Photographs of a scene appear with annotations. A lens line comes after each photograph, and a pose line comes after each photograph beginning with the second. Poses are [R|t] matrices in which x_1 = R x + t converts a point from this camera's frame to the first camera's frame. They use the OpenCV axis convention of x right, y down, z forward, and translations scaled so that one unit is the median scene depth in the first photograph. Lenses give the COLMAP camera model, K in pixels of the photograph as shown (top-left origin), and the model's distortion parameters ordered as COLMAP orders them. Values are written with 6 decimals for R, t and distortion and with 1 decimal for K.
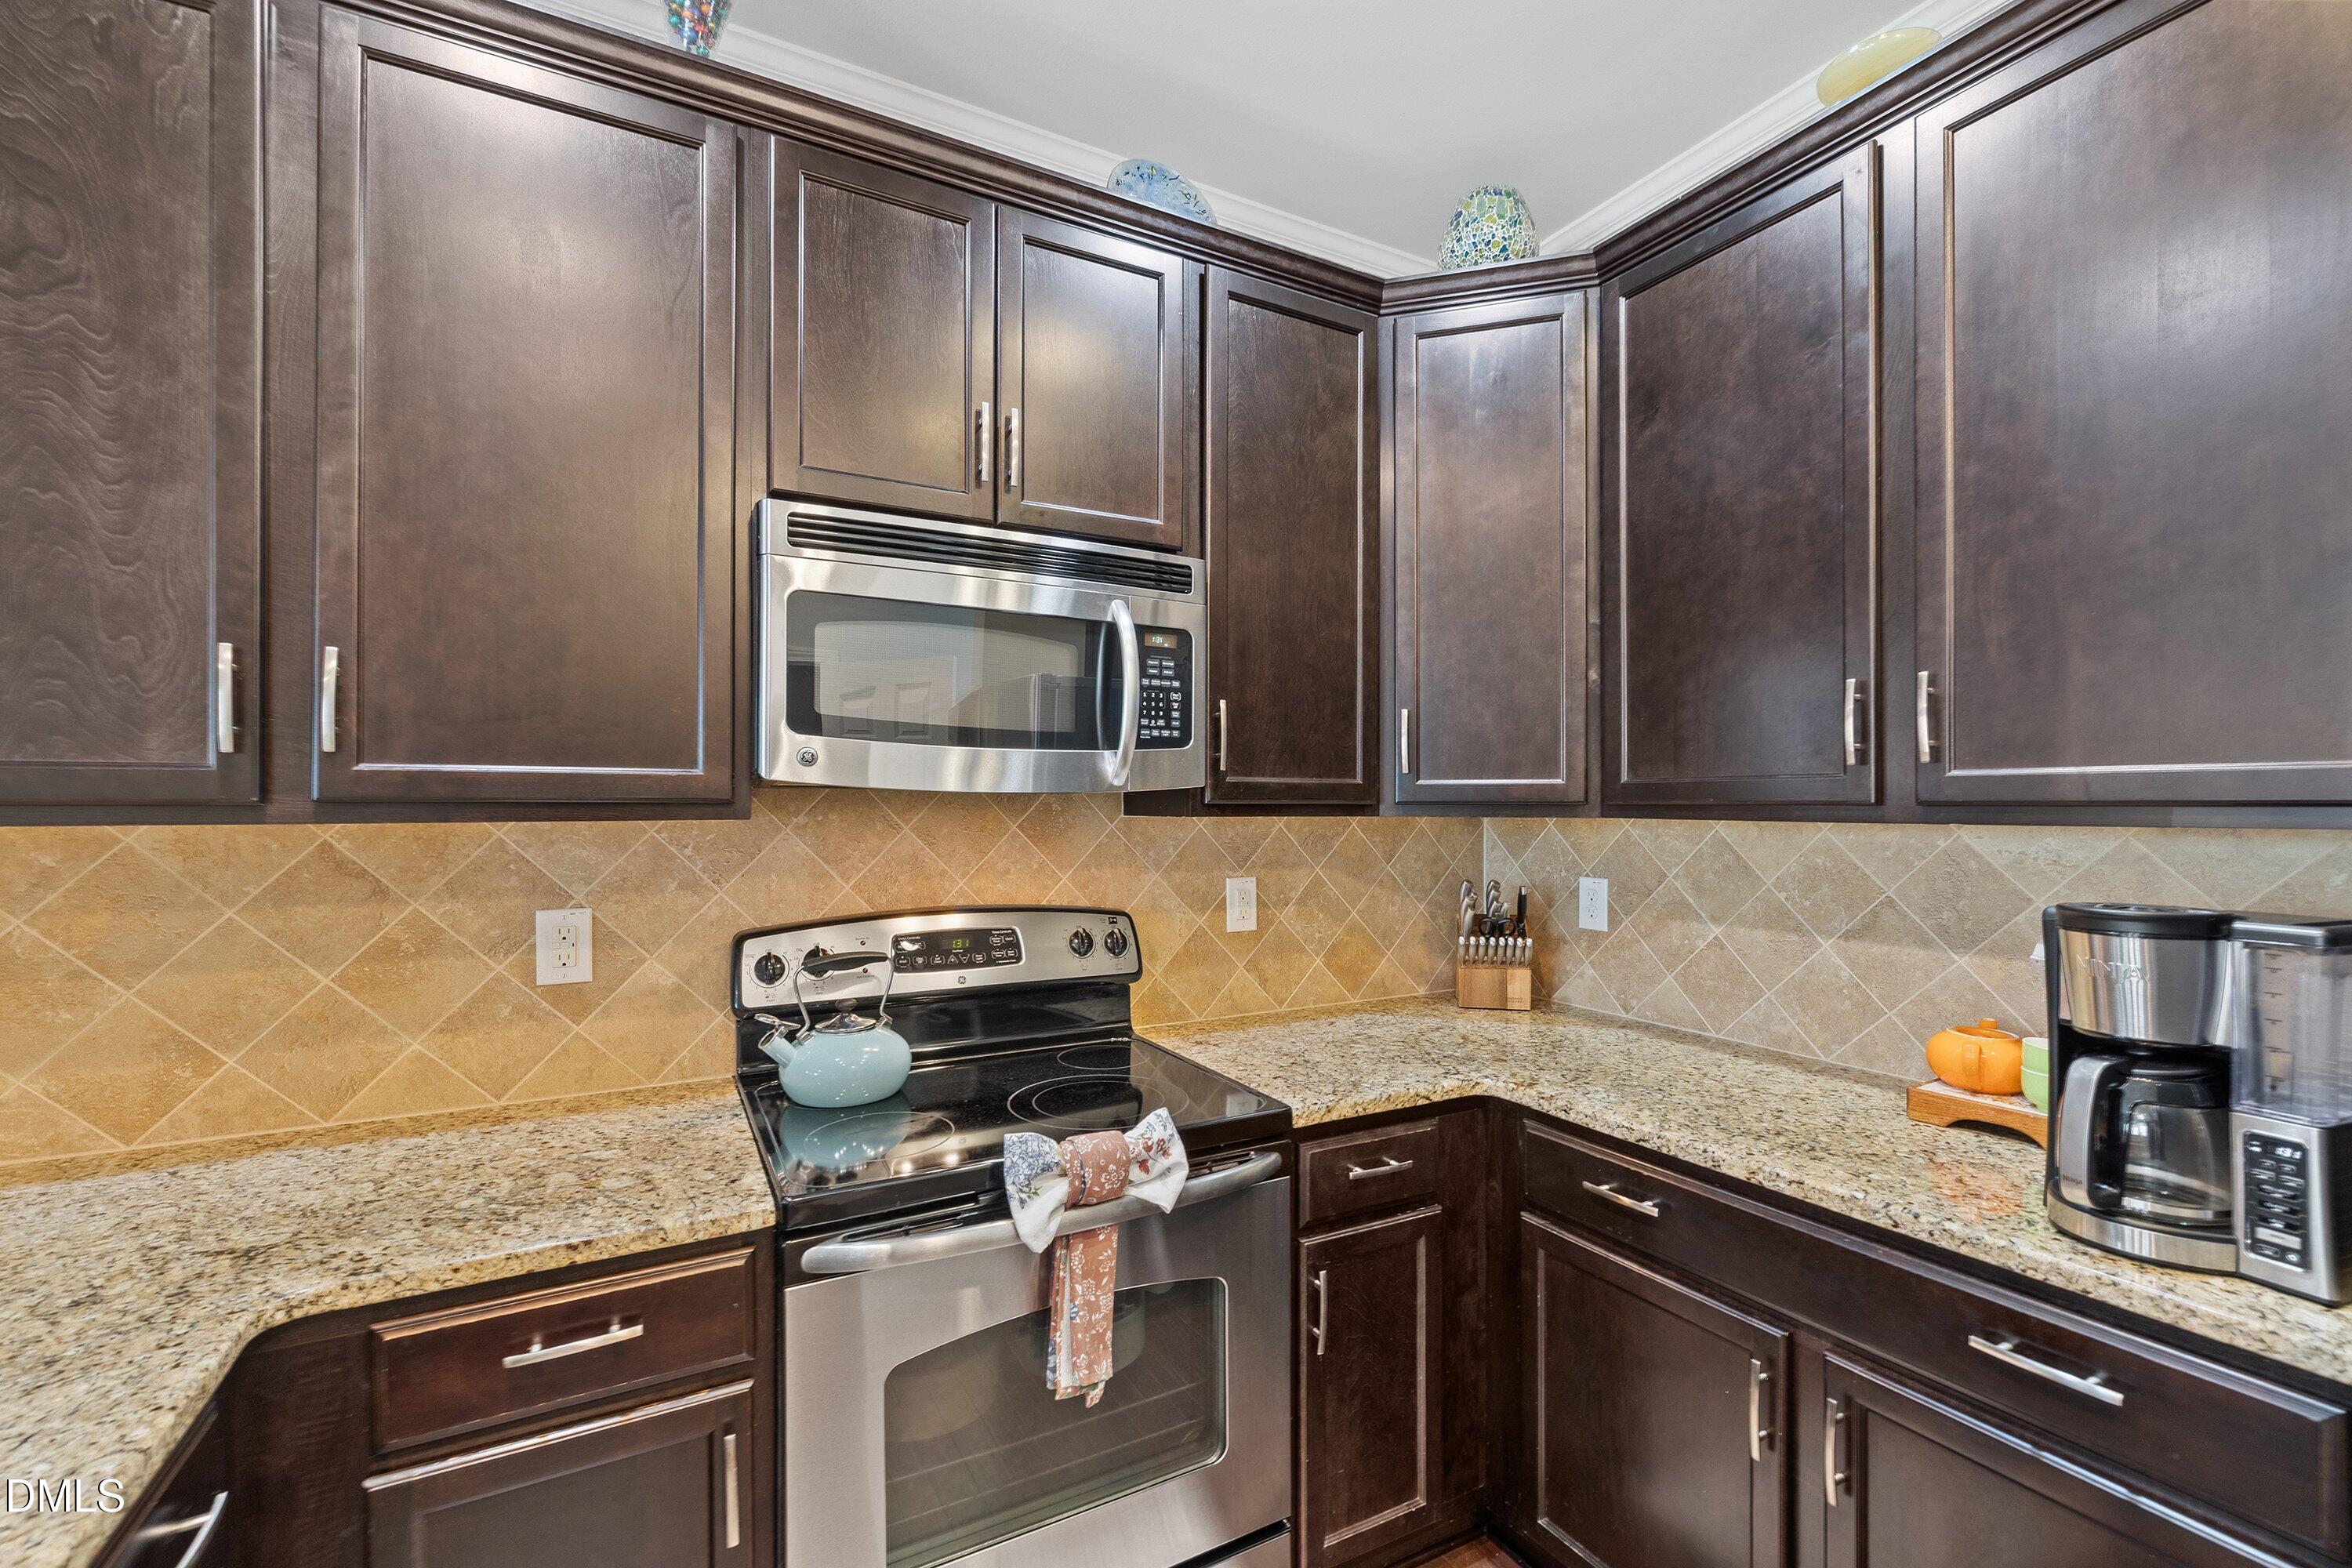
lens RADIAL K [[992.3, 0, 1178.7], [0, 992.3, 801.3], [0, 0, 1]] dist [0.001844, -0.001179]
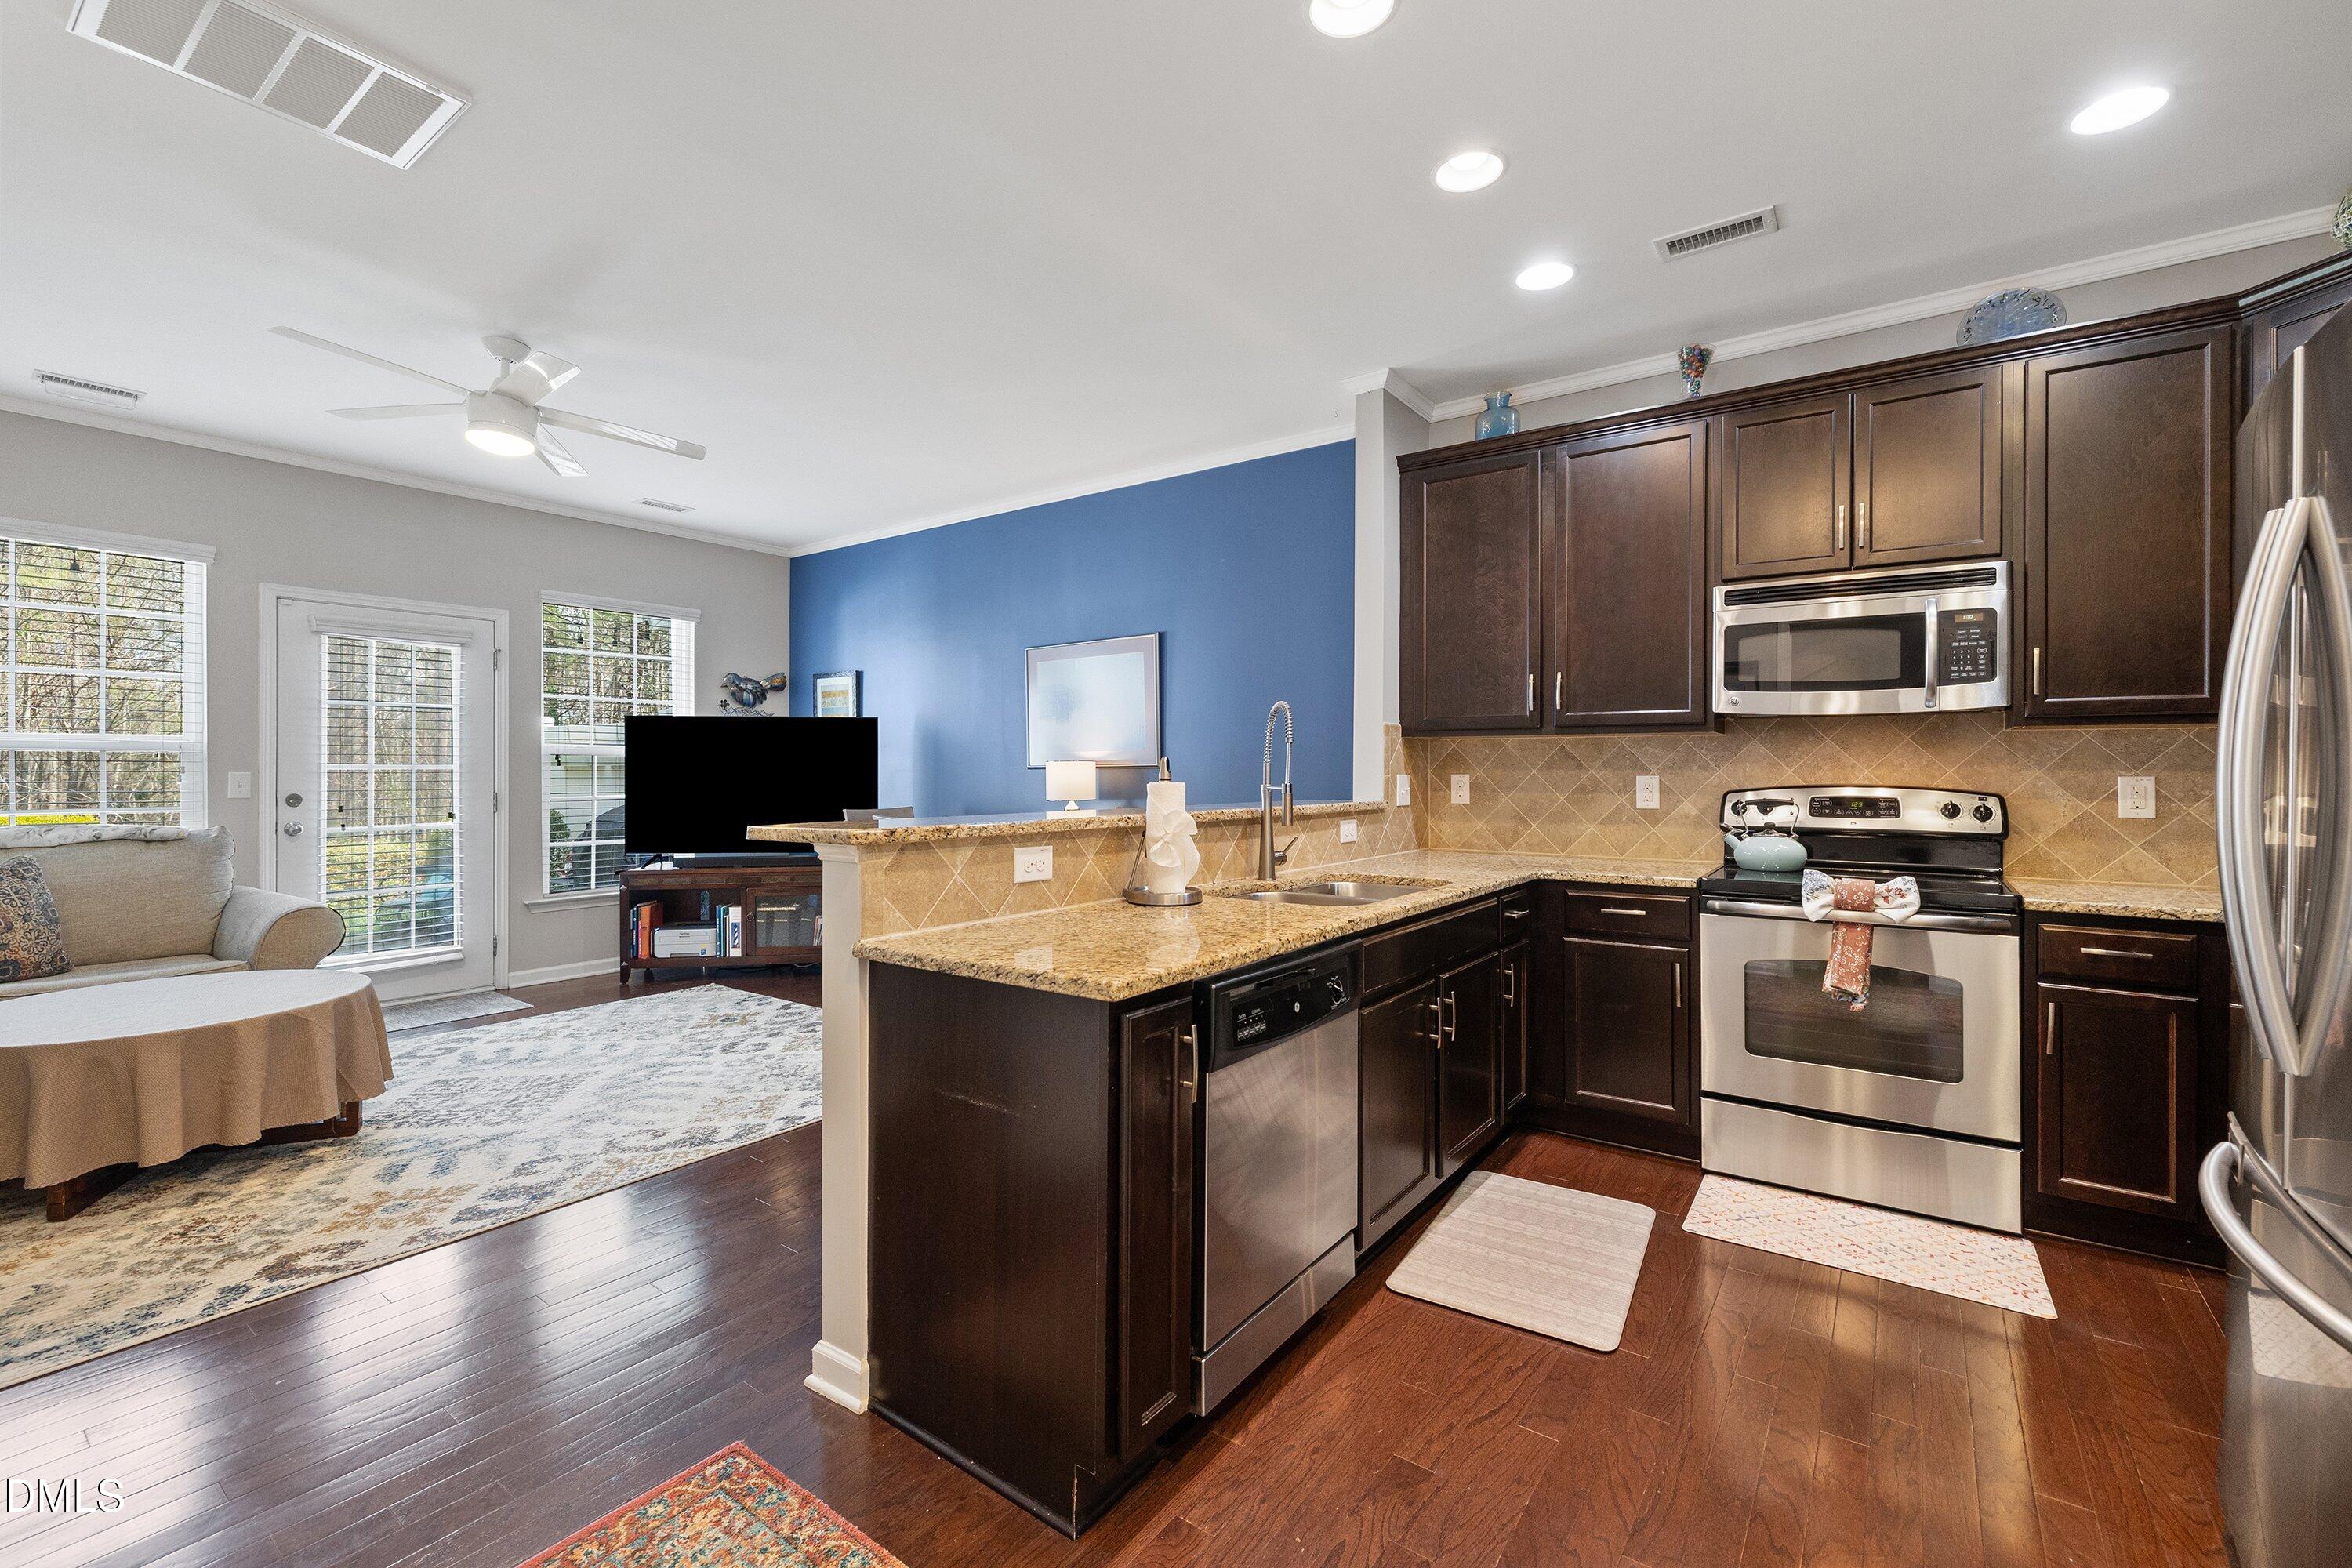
lens RADIAL K [[992.3, 0, 1177.4], [0, 992.3, 767.1], [0, 0, 1]] dist [0.001844, -0.001179]
pose [[0.431607, -0.001228, -0.902061, 0.953636], [-0.000466, 0.999999, -0.001584, 0.093481], [0.902062, 0.001104, 0.431606, -0.936232]]
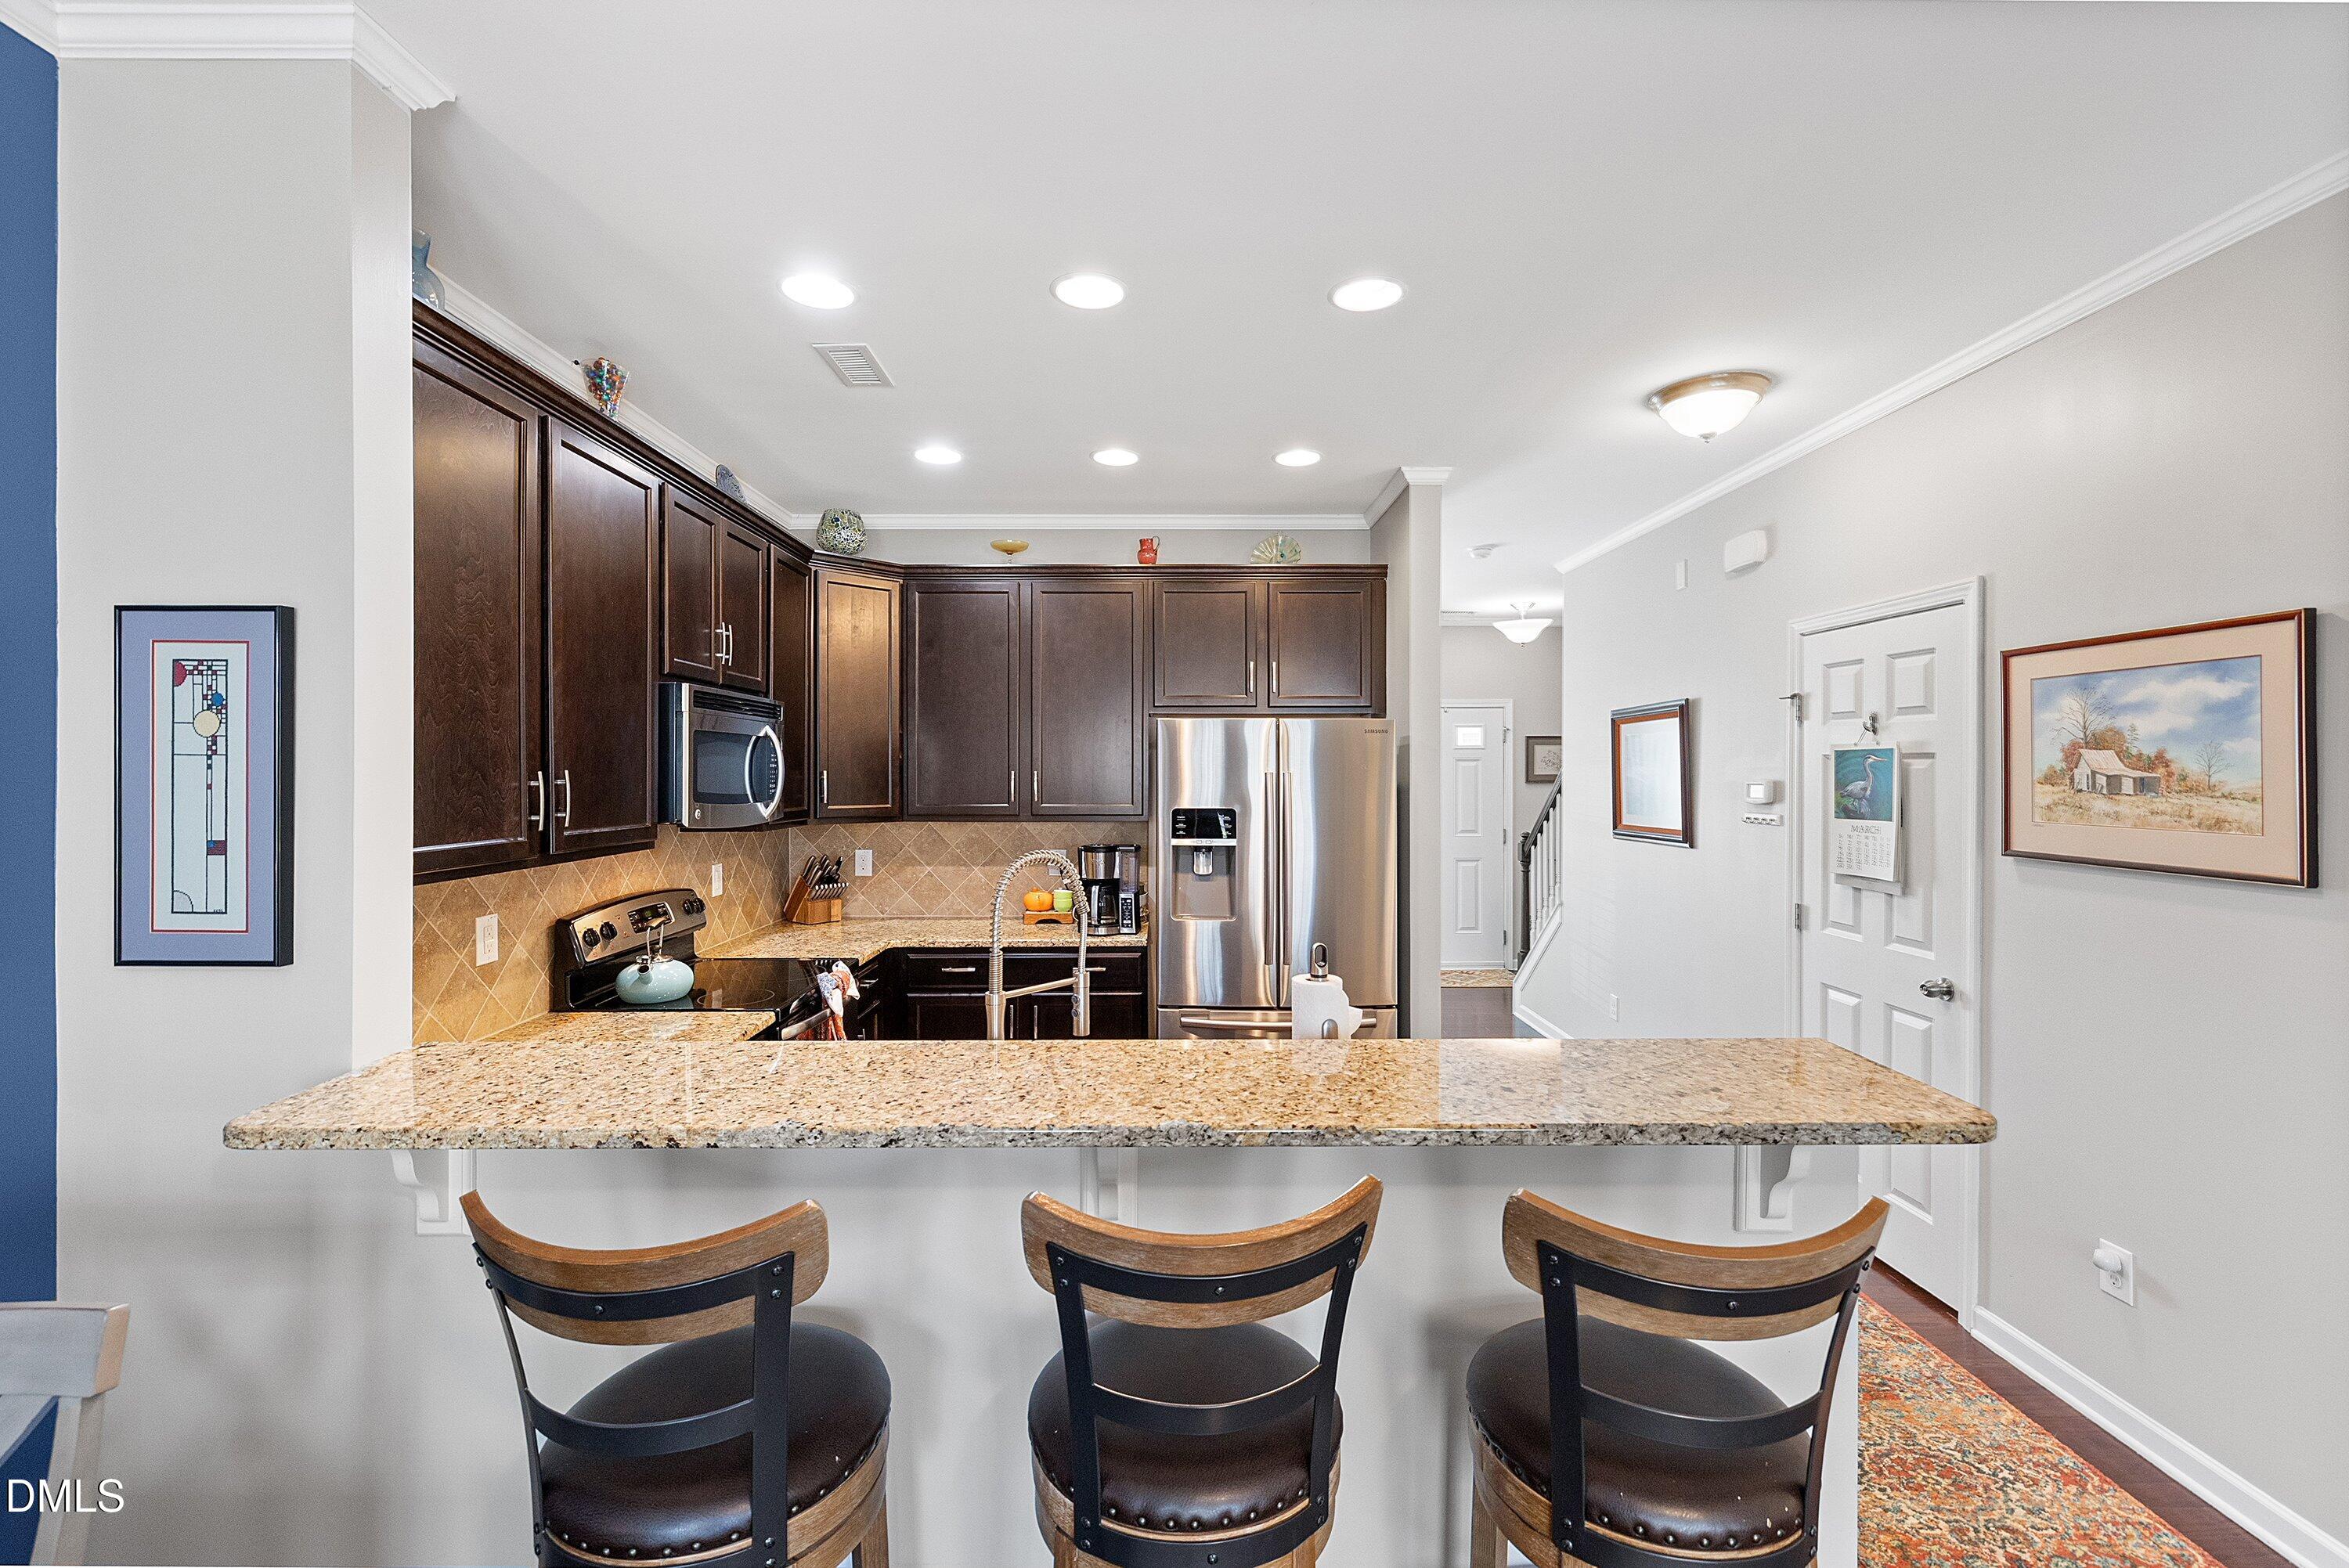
lens RADIAL K [[990.9, 0, 1168.0], [0, 990.9, 769.7], [0, 0, 1]] dist [0.001844, -0.001179]
pose [[0.468573, 0.000434, 0.883425, -1.486679], [-0.001986, 0.999998, 0.000562, -0.120828], [-0.883423, -0.002018, 0.468572, -0.657359]]
